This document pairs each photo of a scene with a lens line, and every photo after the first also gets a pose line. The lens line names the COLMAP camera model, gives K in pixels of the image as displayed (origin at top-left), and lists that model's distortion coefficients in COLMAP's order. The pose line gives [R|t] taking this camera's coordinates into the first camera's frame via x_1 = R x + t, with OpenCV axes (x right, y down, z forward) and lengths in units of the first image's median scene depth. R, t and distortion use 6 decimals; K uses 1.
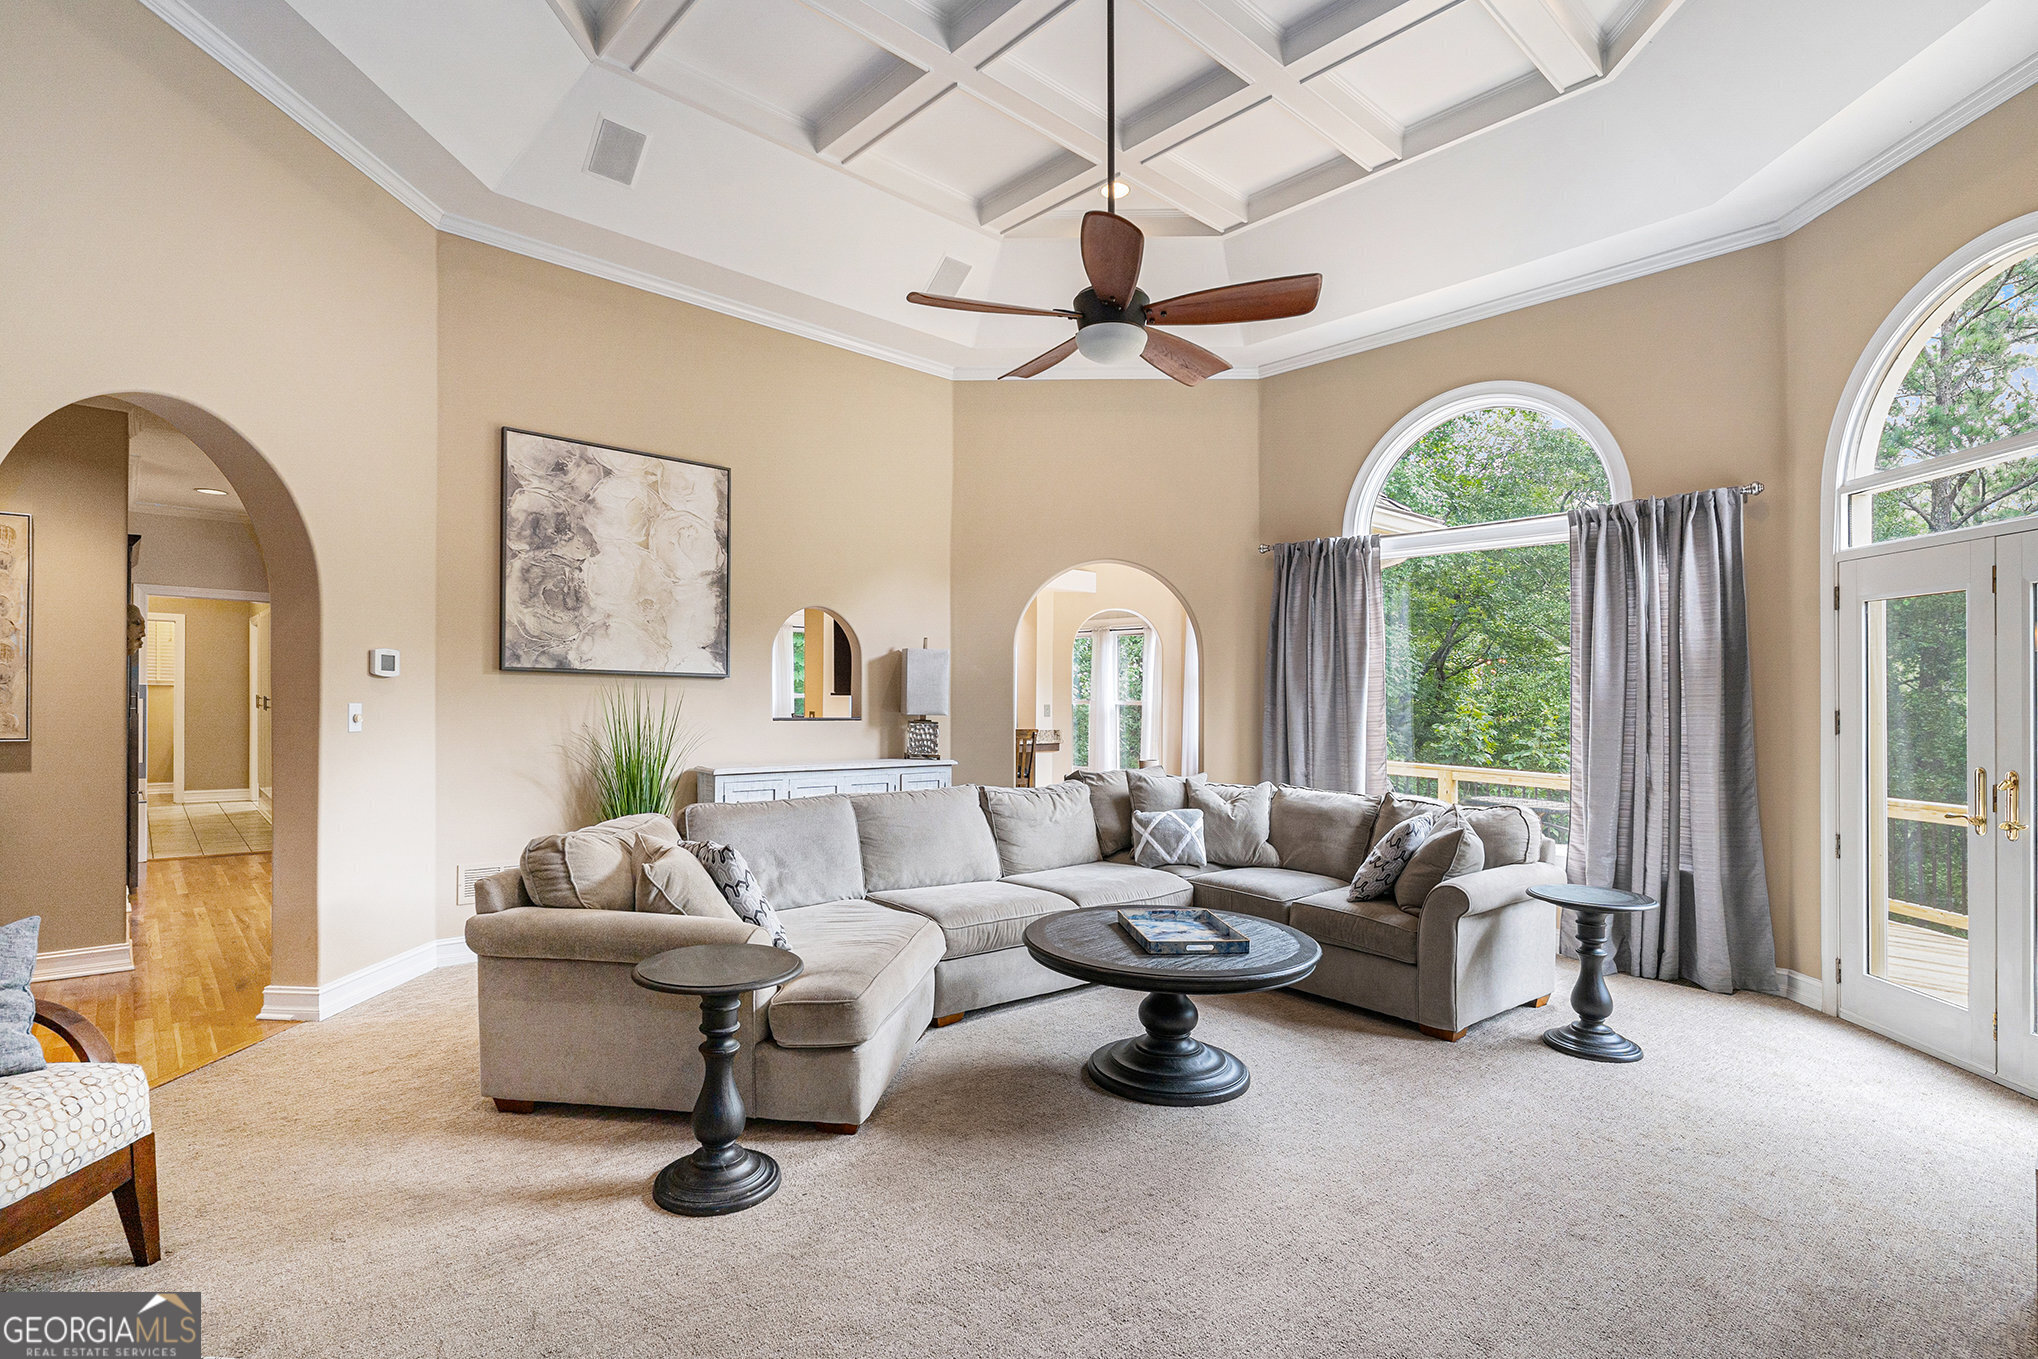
lens RADIAL K [[988.9, 0, 1000.4], [0, 988.9, 683.2], [0, 0, 1]] dist [0.003832, 0.000556]
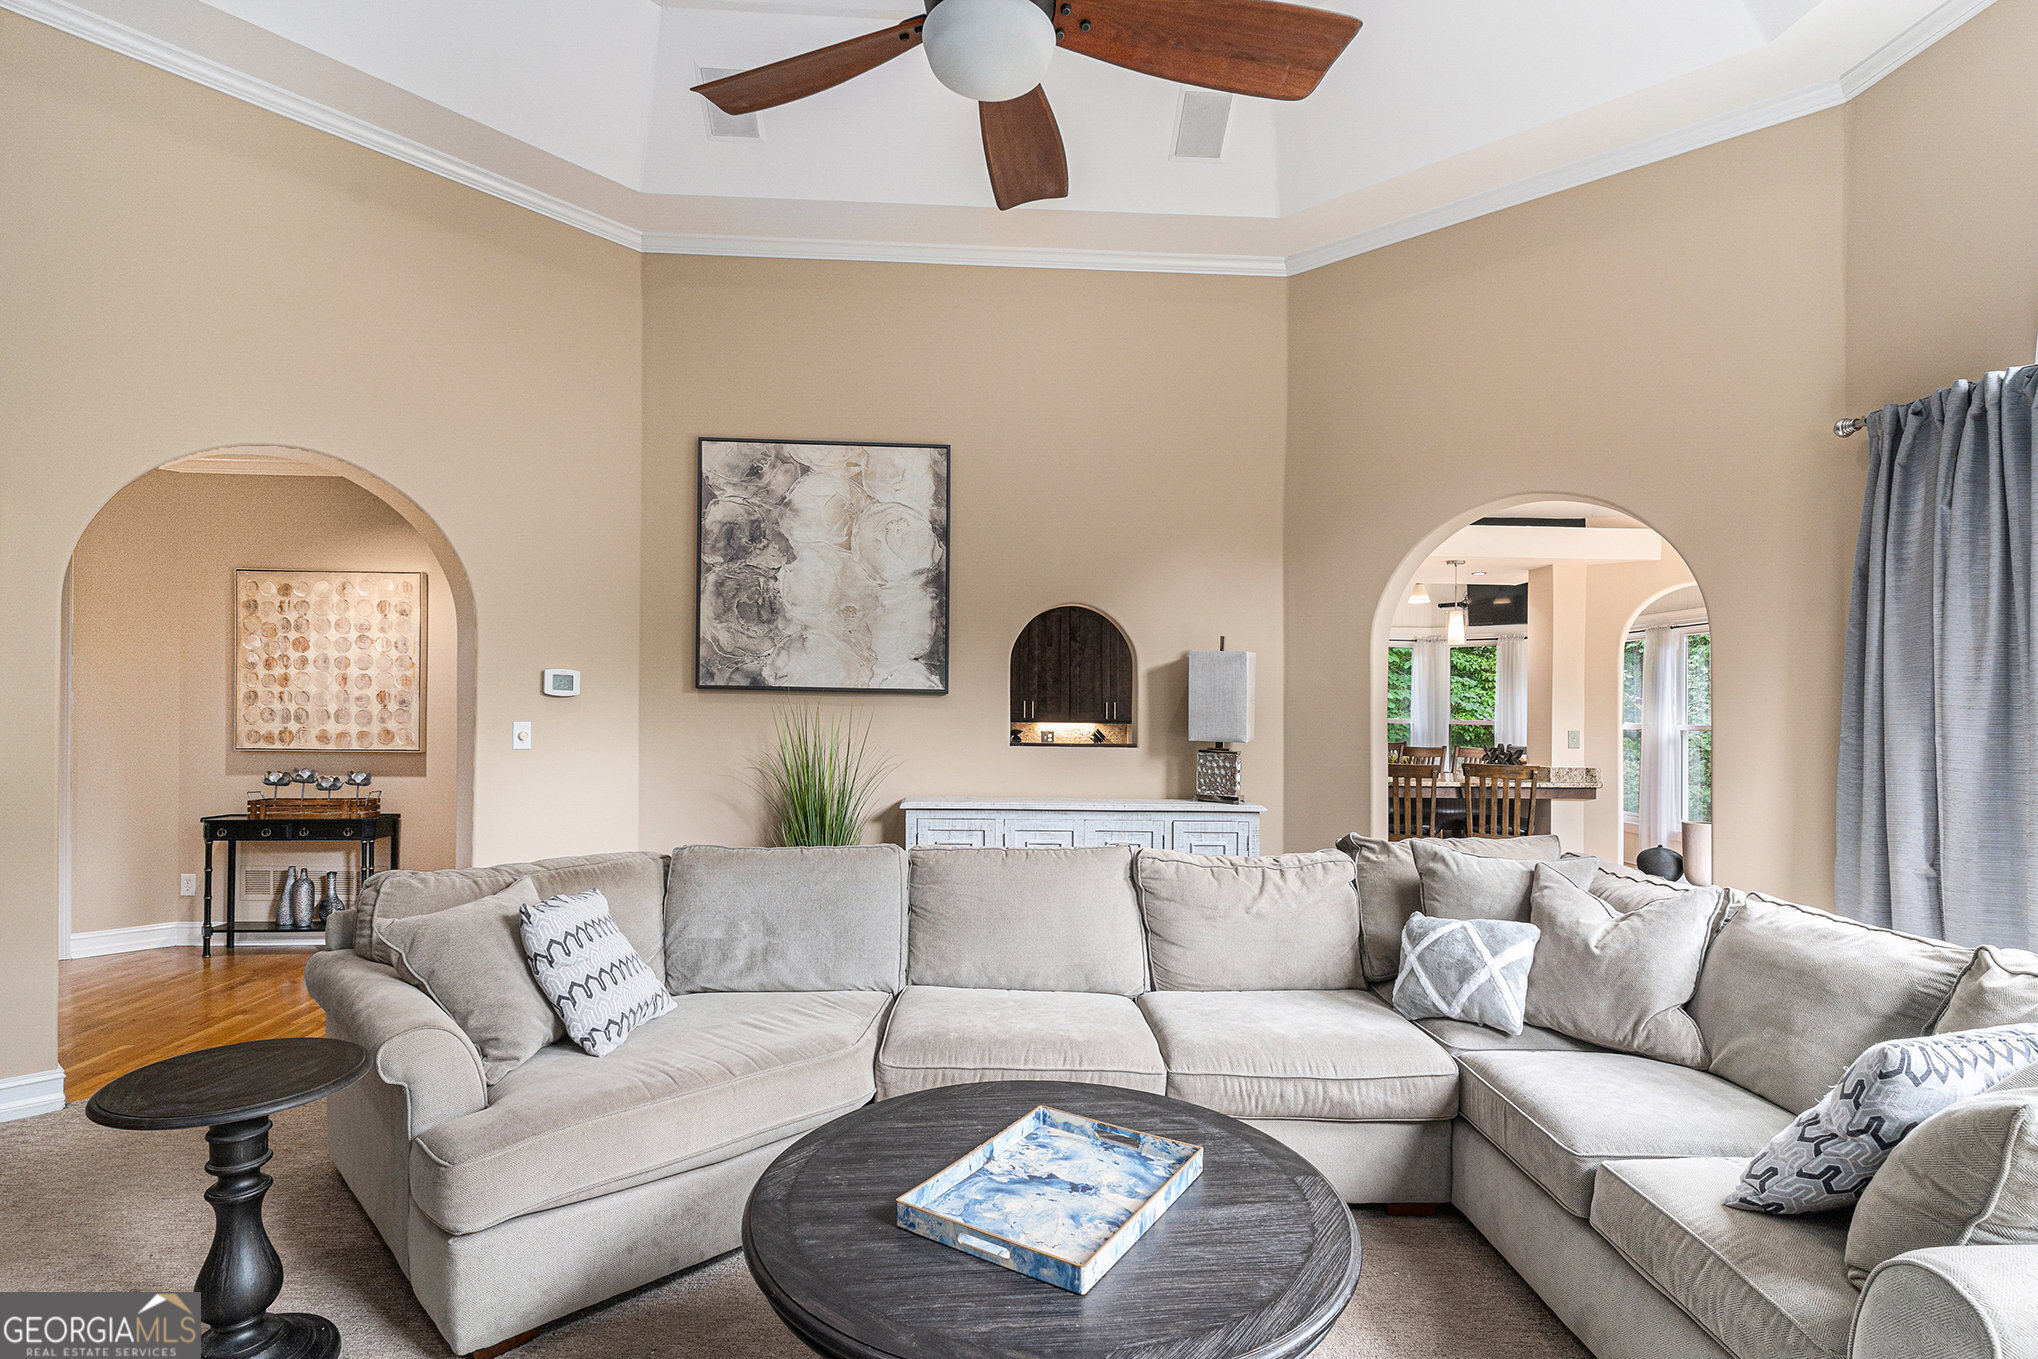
lens RADIAL K [[984.8, 0, 1021.4], [0, 984.8, 712.8], [0, 0, 1]] dist [0.004493, 0.000690]
pose [[0.775990, -0.005171, -0.630724, 0.332028], [0.007227, 0.999974, 0.000693, 0.011476], [0.630703, -0.005096, 0.776007, 0.426489]]
